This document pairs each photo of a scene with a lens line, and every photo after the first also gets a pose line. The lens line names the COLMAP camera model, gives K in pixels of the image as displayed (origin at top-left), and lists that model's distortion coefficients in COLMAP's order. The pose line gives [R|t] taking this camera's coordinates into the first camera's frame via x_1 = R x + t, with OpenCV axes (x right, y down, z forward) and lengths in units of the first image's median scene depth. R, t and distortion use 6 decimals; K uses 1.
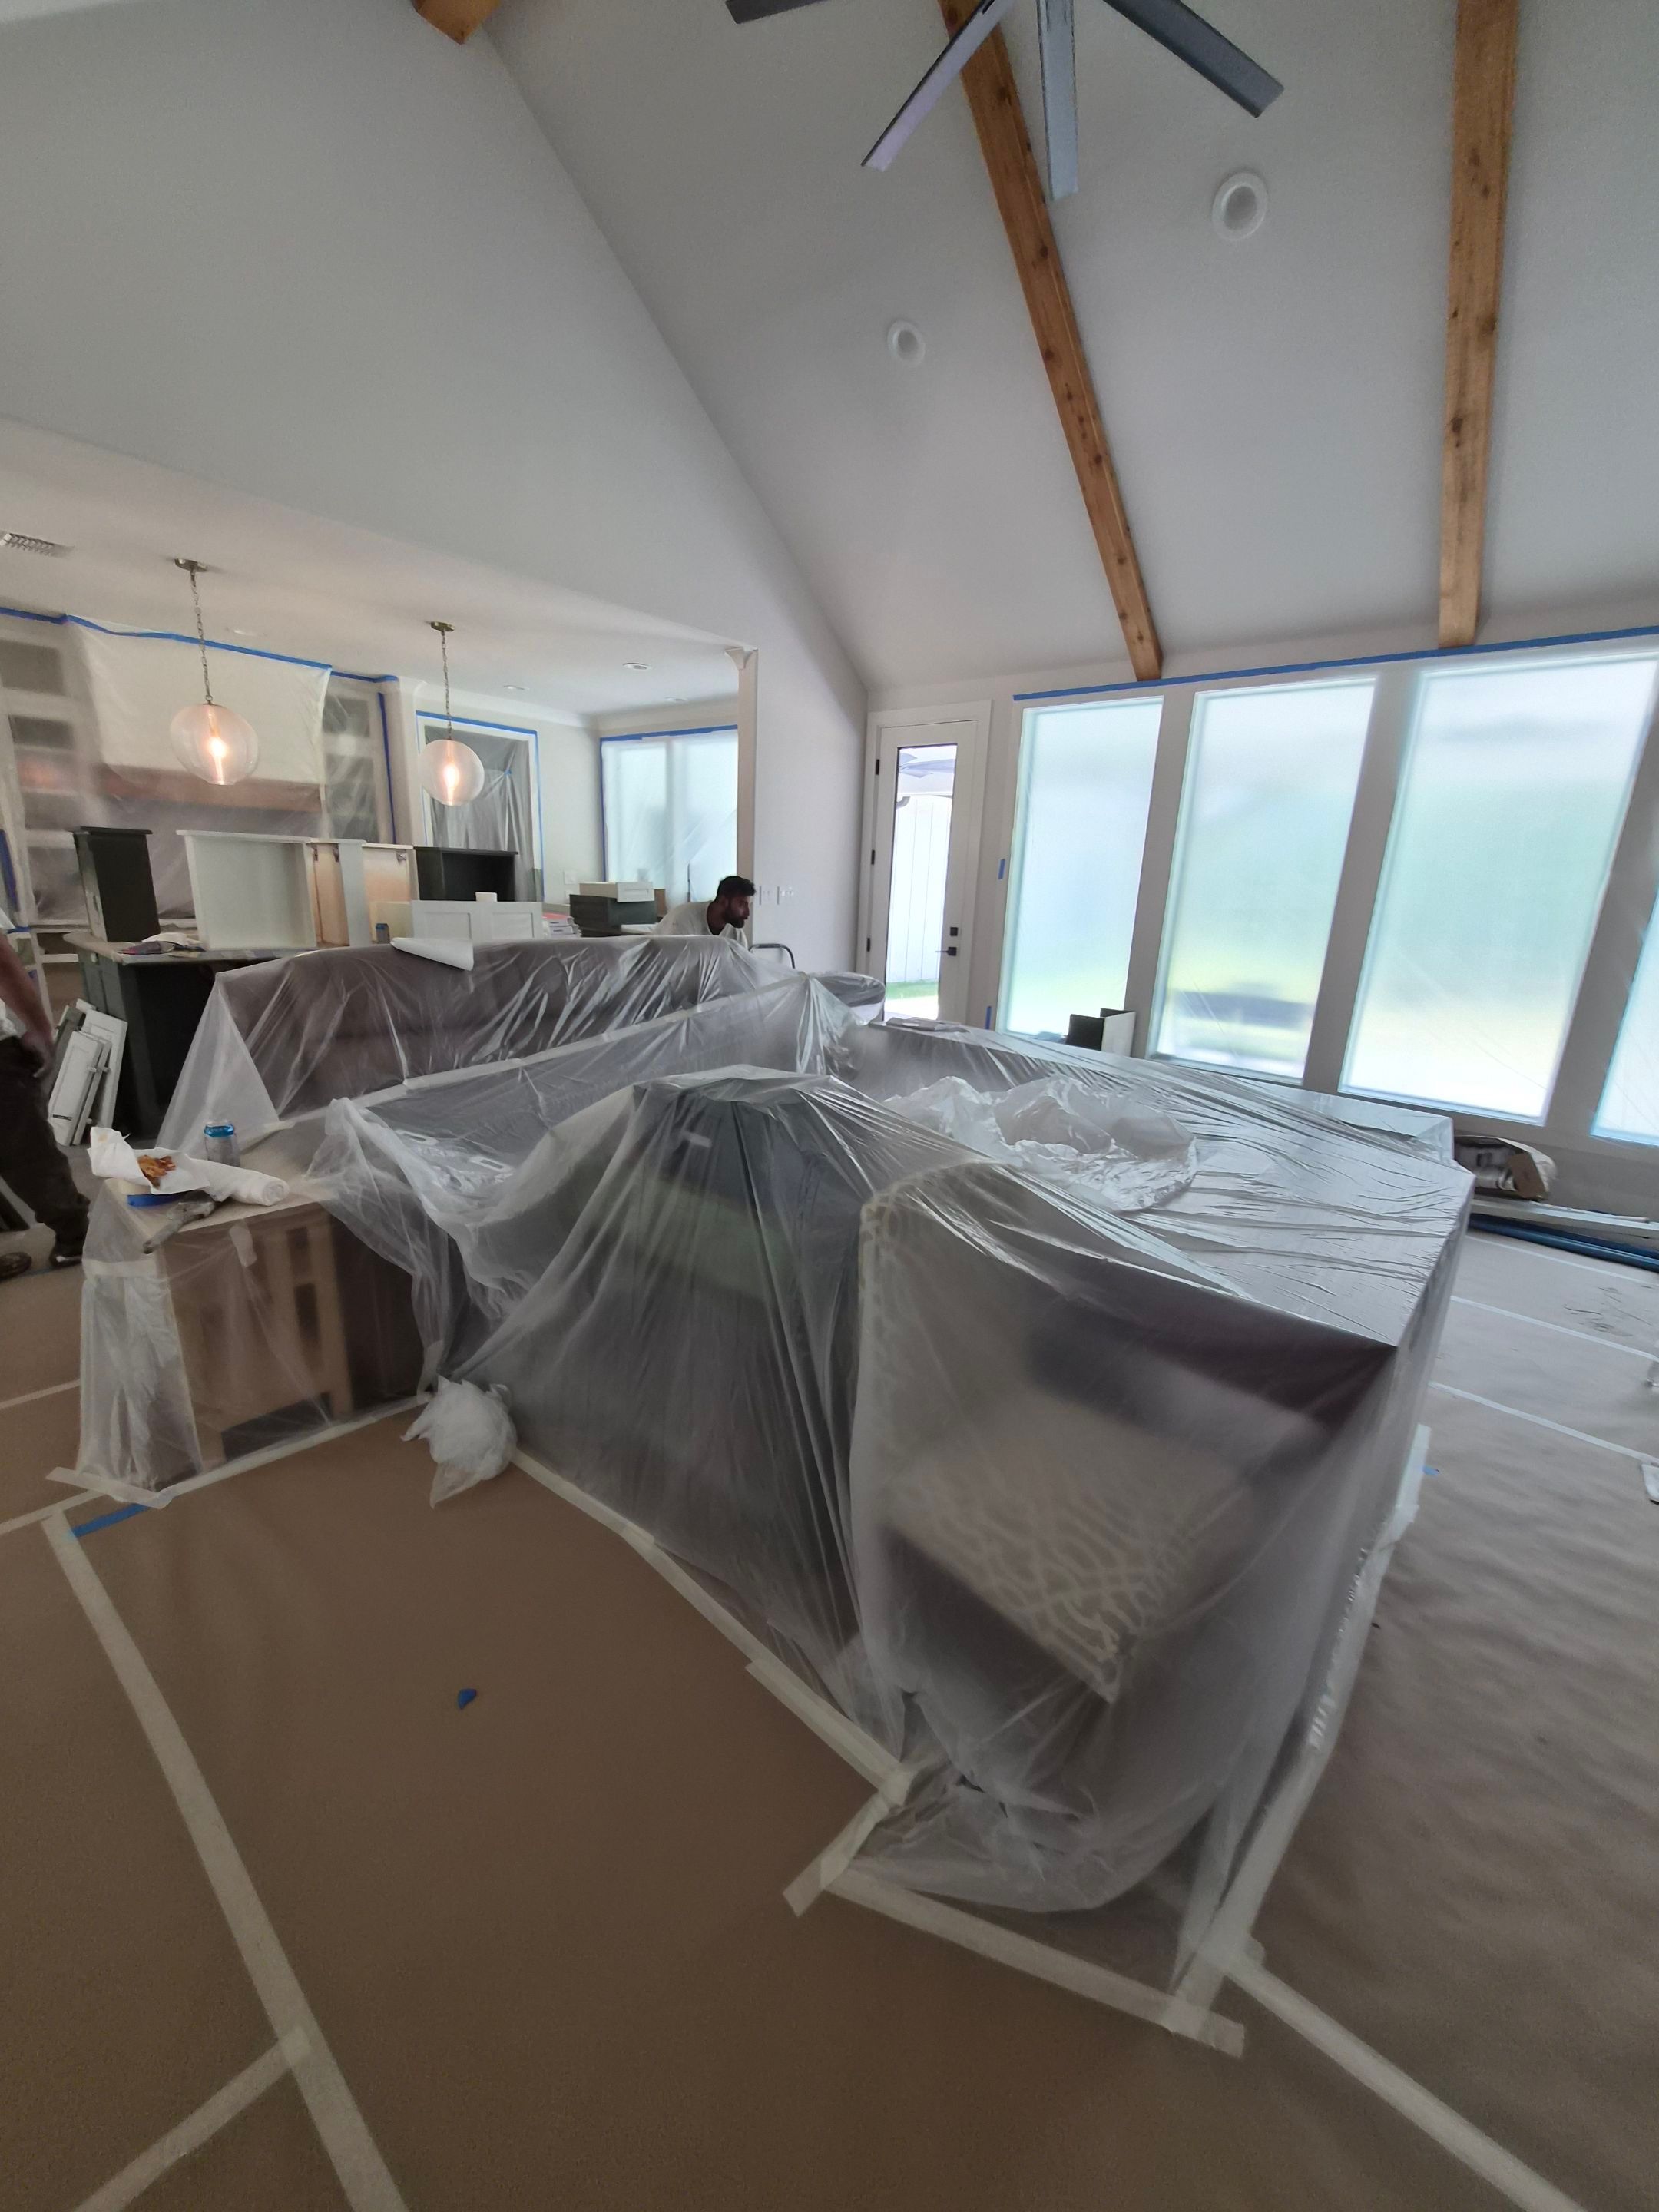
lens RADIAL K [[864.6, 0, 831.0], [0, 864.6, 1102.6], [0, 0, 1]] dist [-0.000552, -0.000239]
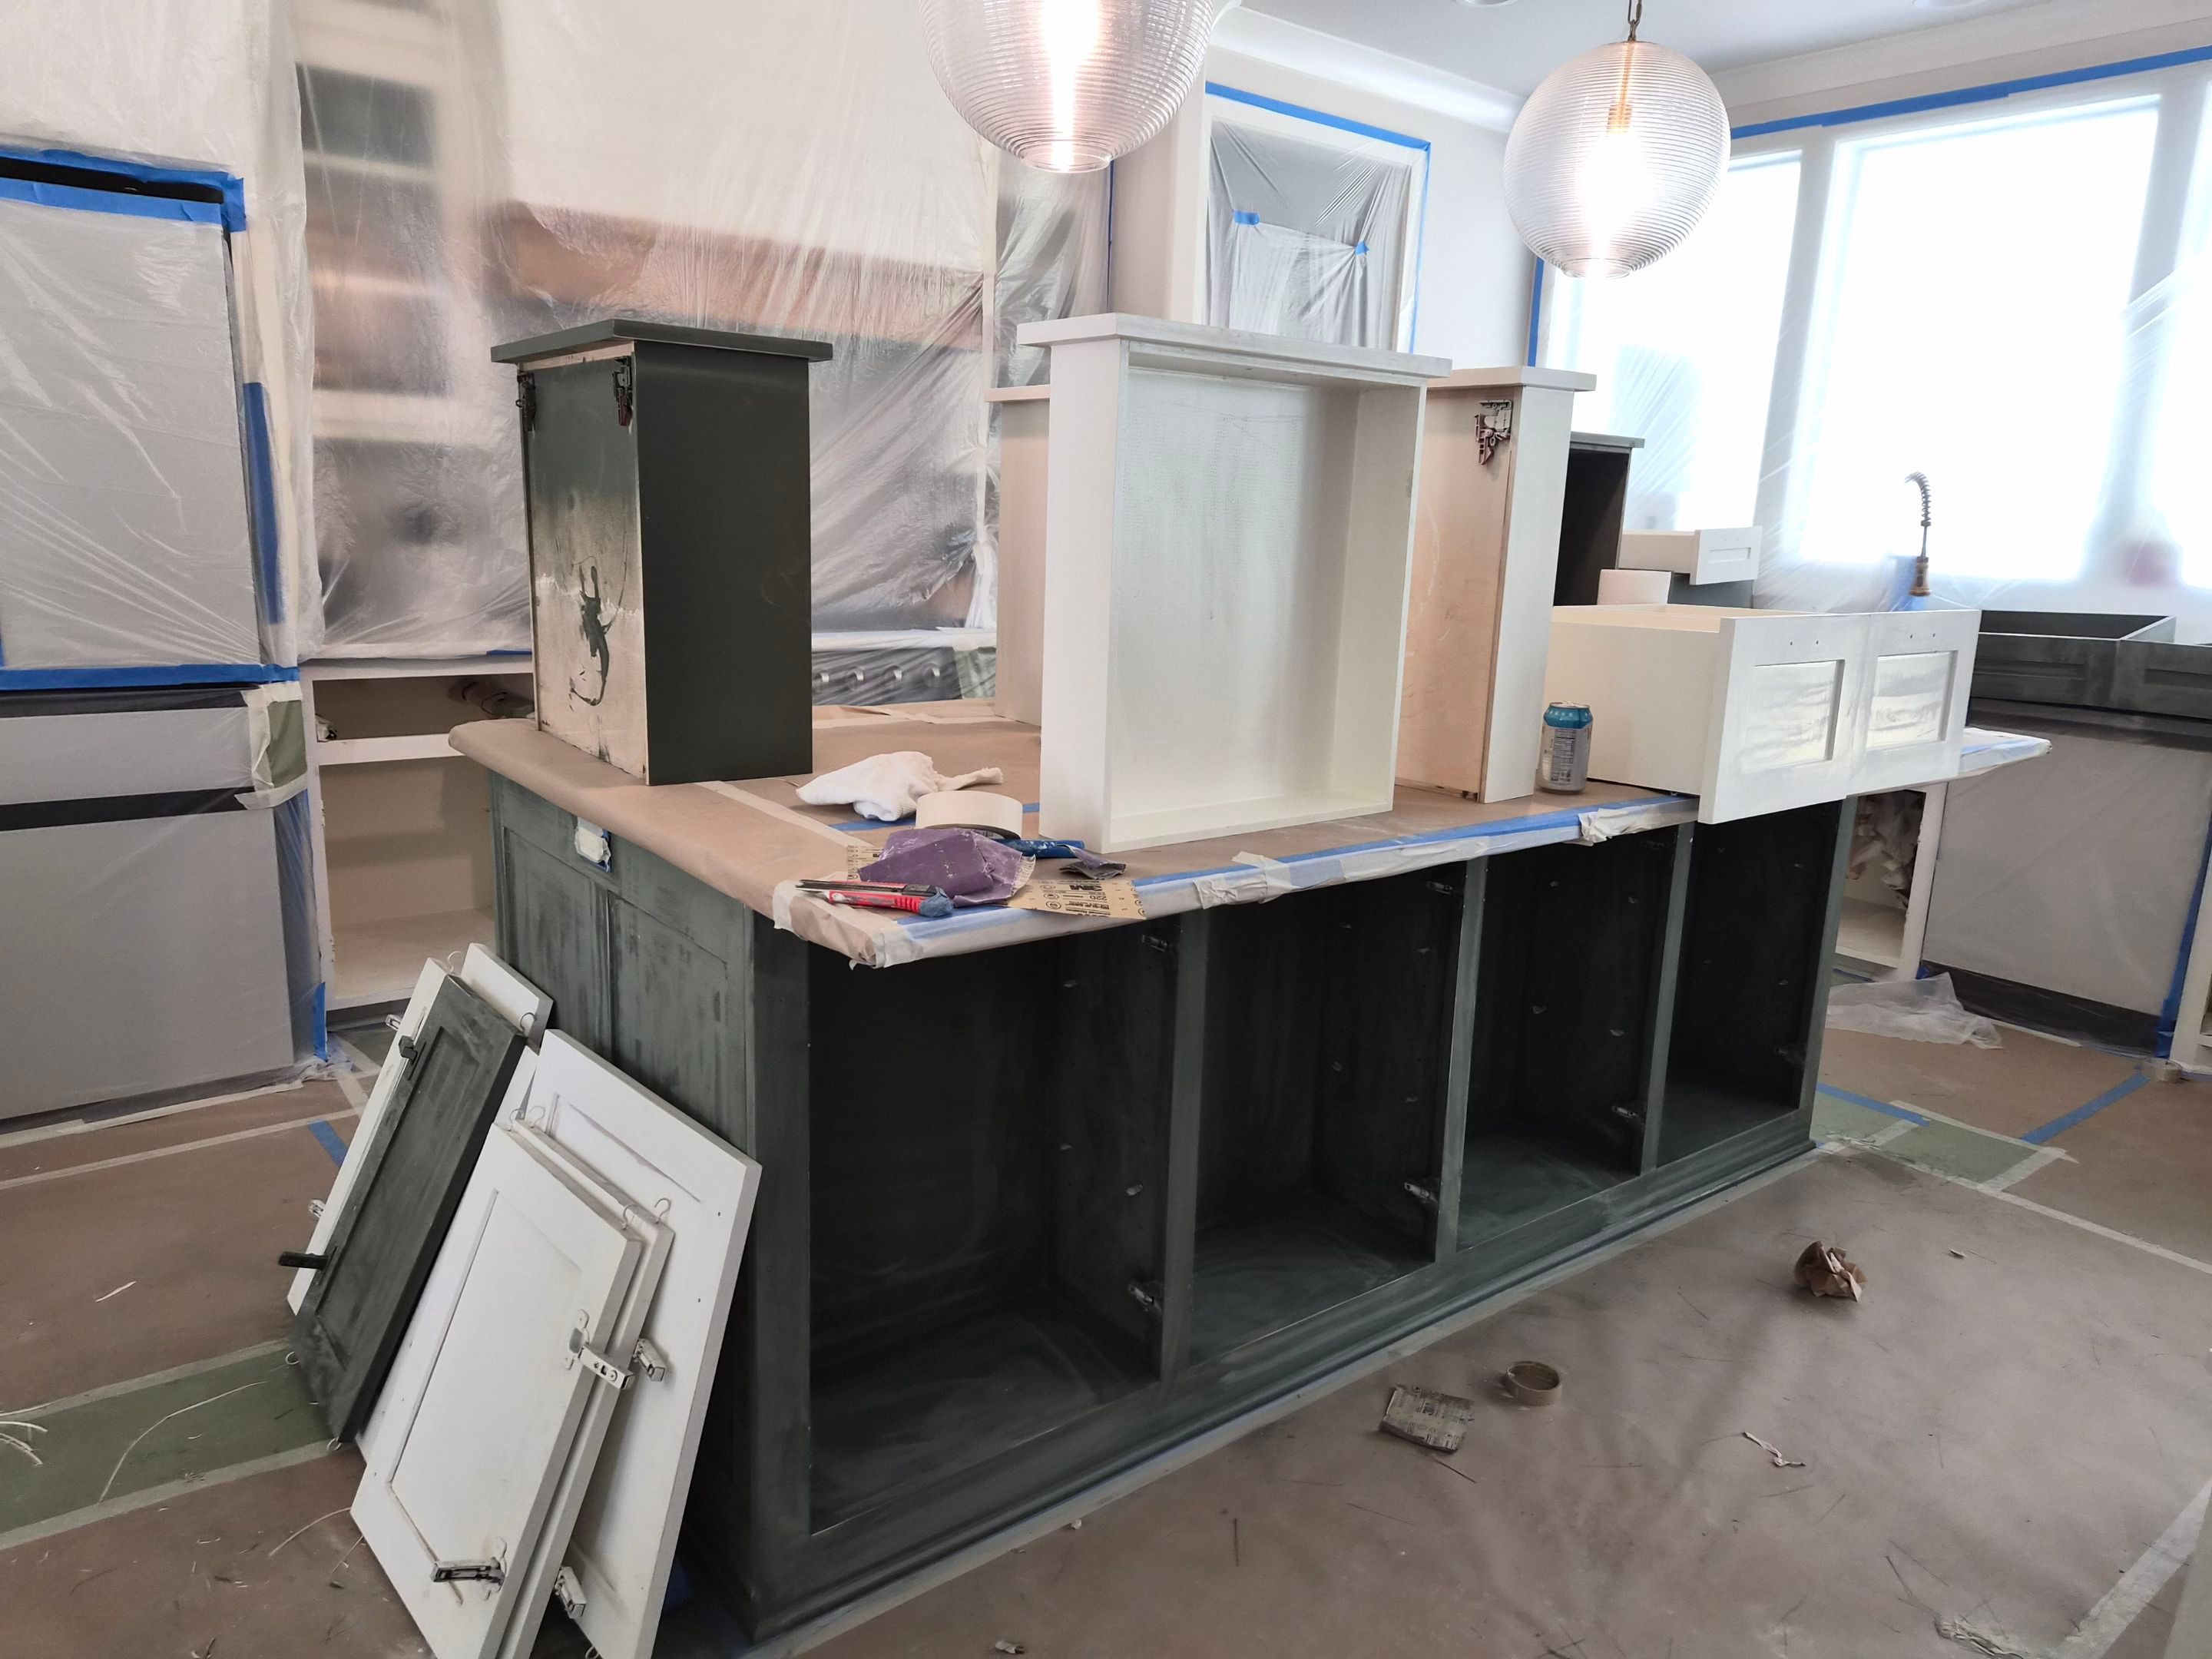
lens RADIAL K [[1583.2, 0, 1103.8], [0, 1583.2, 838.7], [0, 0, 1]] dist [0.038176, -0.000823]
pose [[0.974981, 0.042605, -0.218168, -0.469261], [-0.054869, 0.997218, -0.050464, -0.118973], [0.215411, 0.061172, 0.974606, 0.447920]]
